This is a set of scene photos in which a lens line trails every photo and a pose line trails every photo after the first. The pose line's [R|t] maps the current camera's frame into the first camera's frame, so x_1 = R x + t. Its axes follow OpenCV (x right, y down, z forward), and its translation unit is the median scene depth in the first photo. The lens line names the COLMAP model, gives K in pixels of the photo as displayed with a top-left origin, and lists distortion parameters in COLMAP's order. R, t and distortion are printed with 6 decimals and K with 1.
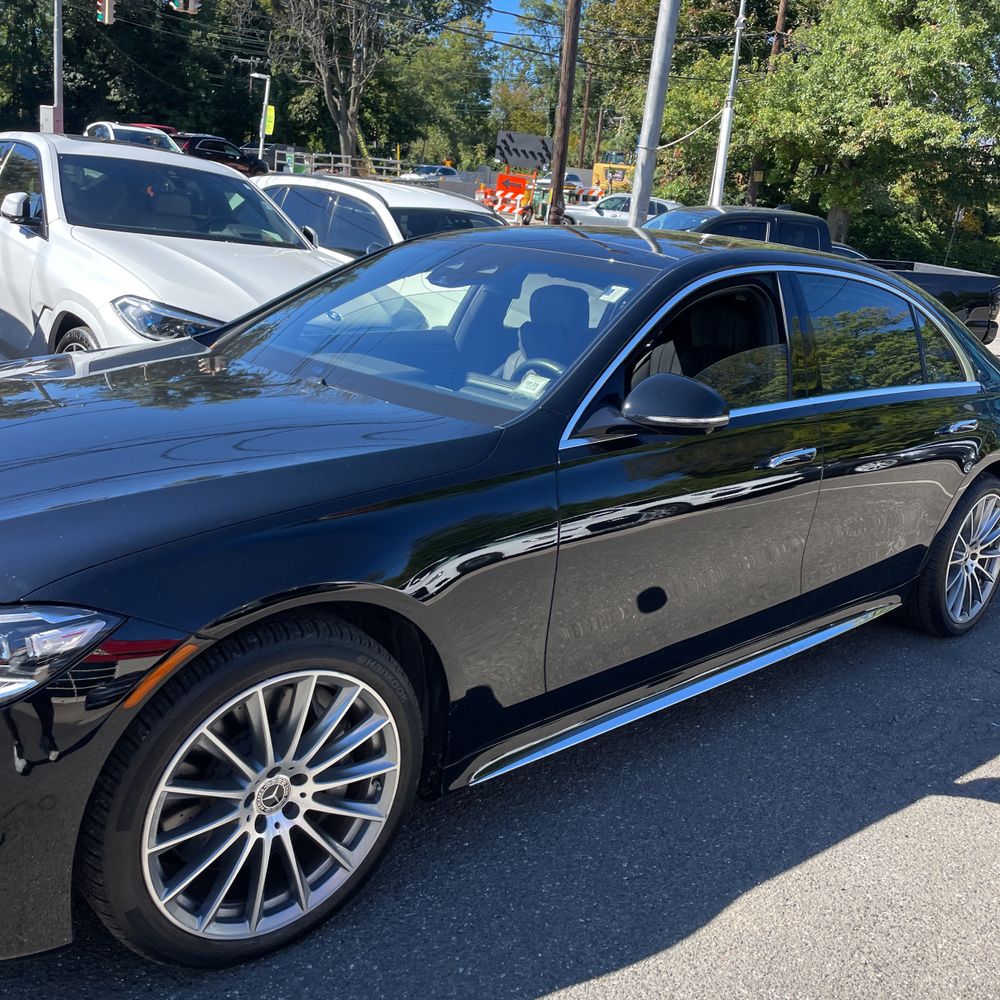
lens RADIAL K [[1028.4, 0, 501.6], [0, 1028.4, 504.5], [0, 0, 1]] dist [0.027342, 0.000000]
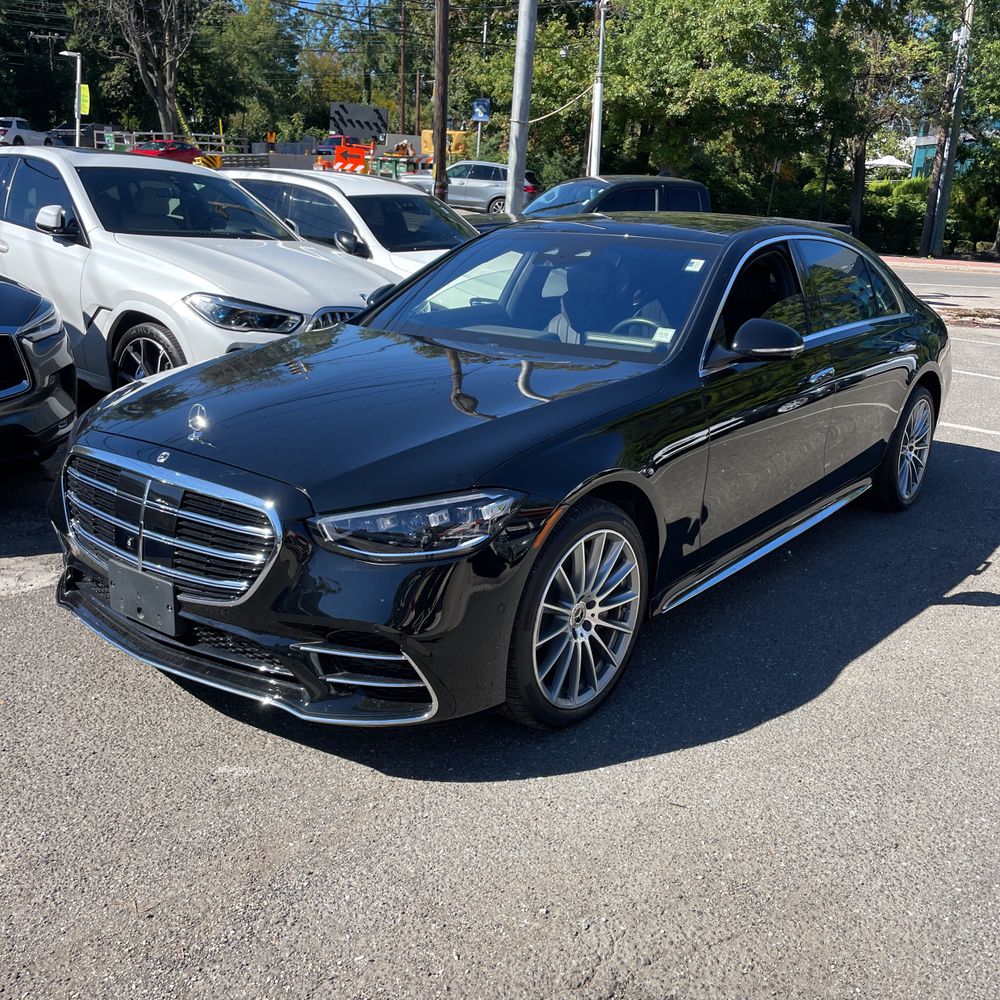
lens RADIAL K [[1028.4, 0, 504.2], [0, 1028.4, 499.2], [0, 0, 1]] dist [0.027342, 0.000000]
pose [[0.985035, -0.095821, 0.143265, -0.182811], [0.092150, 0.995229, 0.032059, 0.018472], [-0.145653, -0.018377, 0.989165, -0.164091]]
